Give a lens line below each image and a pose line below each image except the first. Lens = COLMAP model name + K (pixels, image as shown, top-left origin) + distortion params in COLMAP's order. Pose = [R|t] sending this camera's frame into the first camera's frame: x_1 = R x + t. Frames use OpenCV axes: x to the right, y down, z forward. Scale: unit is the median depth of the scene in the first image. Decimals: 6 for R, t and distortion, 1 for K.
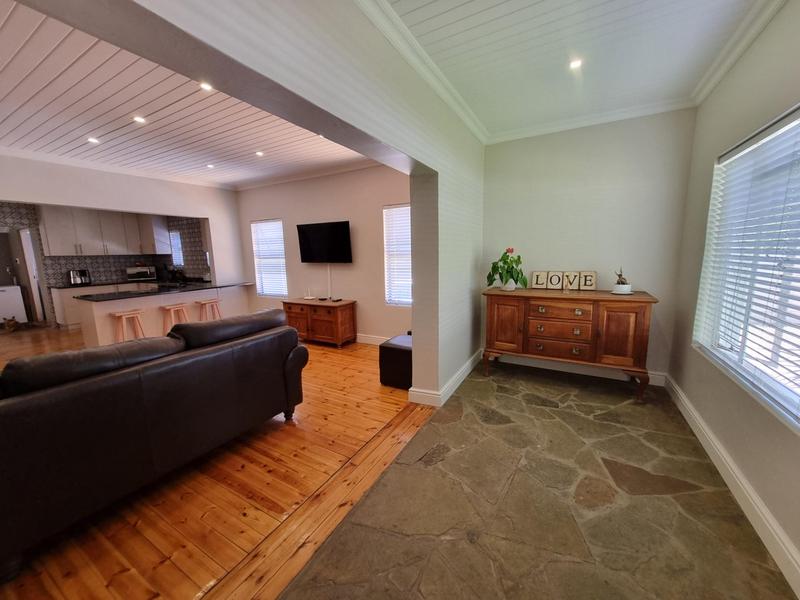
lens RADIAL K [[310.0, 0, 400.9], [0, 310.0, 298.8], [0, 0, 1]] dist [0.001723, -0.000154]
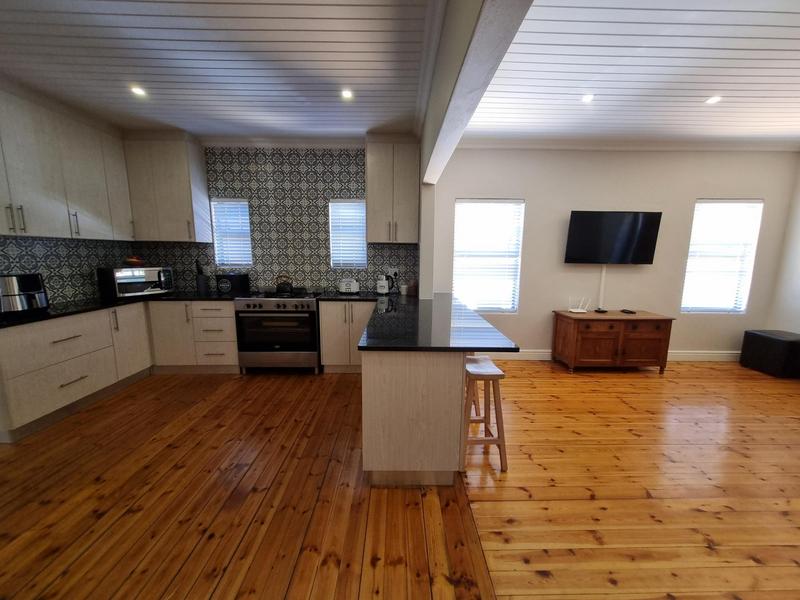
lens RADIAL K [[310.0, 0, 401.7], [0, 310.0, 299.8], [0, 0, 1]] dist [0.001723, -0.000154]
pose [[0.867883, -0.044200, 0.494799, -0.830673], [0.046682, 0.998883, 0.007349, -0.044034], [-0.494571, 0.016720, 0.868976, 0.453037]]
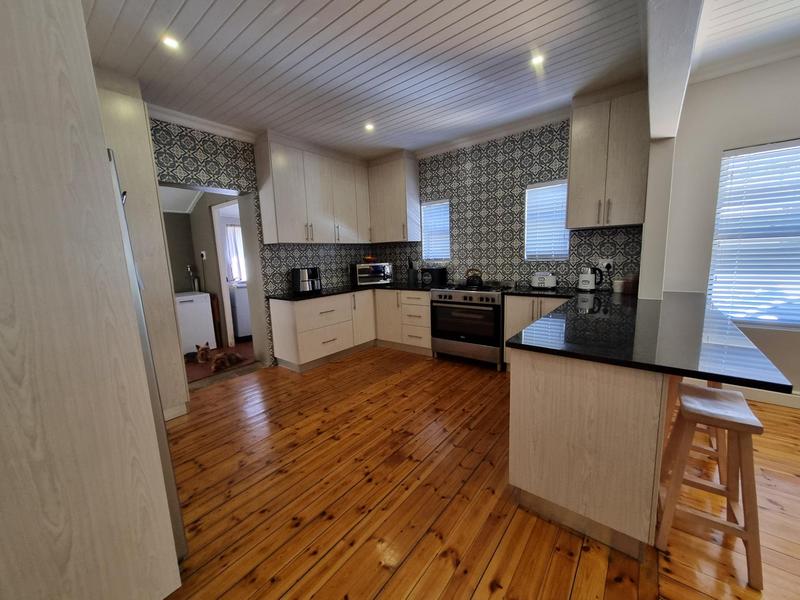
lens RADIAL K [[310.0, 0, 398.6], [0, 310.0, 300.5], [0, 0, 1]] dist [0.001723, -0.000154]
pose [[0.985292, 0.012209, -0.170442, -0.776187], [-0.011621, 0.999923, 0.004446, -0.036107], [0.170483, -0.002399, 0.985358, 0.456793]]
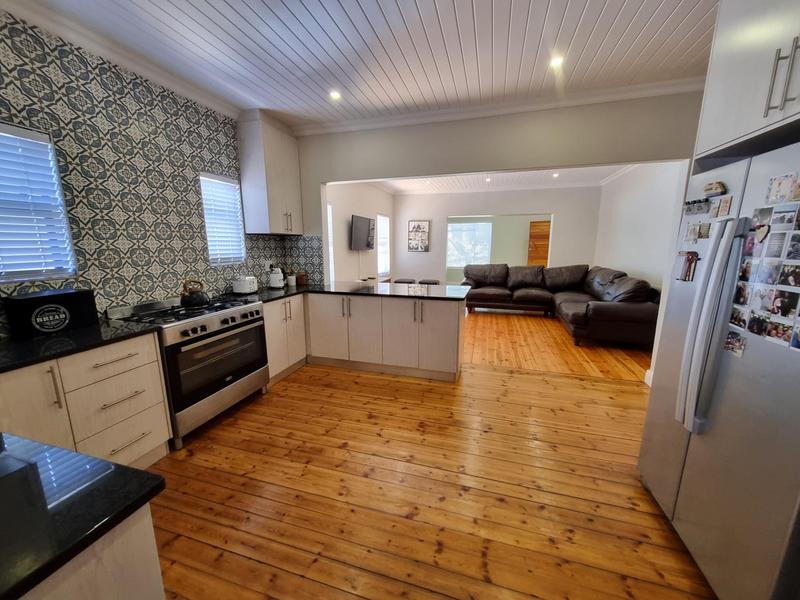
lens RADIAL K [[310.0, 0, 402.9], [0, 310.0, 300.2], [0, 0, 1]] dist [0.001723, -0.000154]
pose [[-0.221925, -0.152884, 0.963004, -1.151295], [0.151462, 0.970238, 0.188937, -0.101203], [-0.963228, 0.187788, -0.192164, 0.869029]]
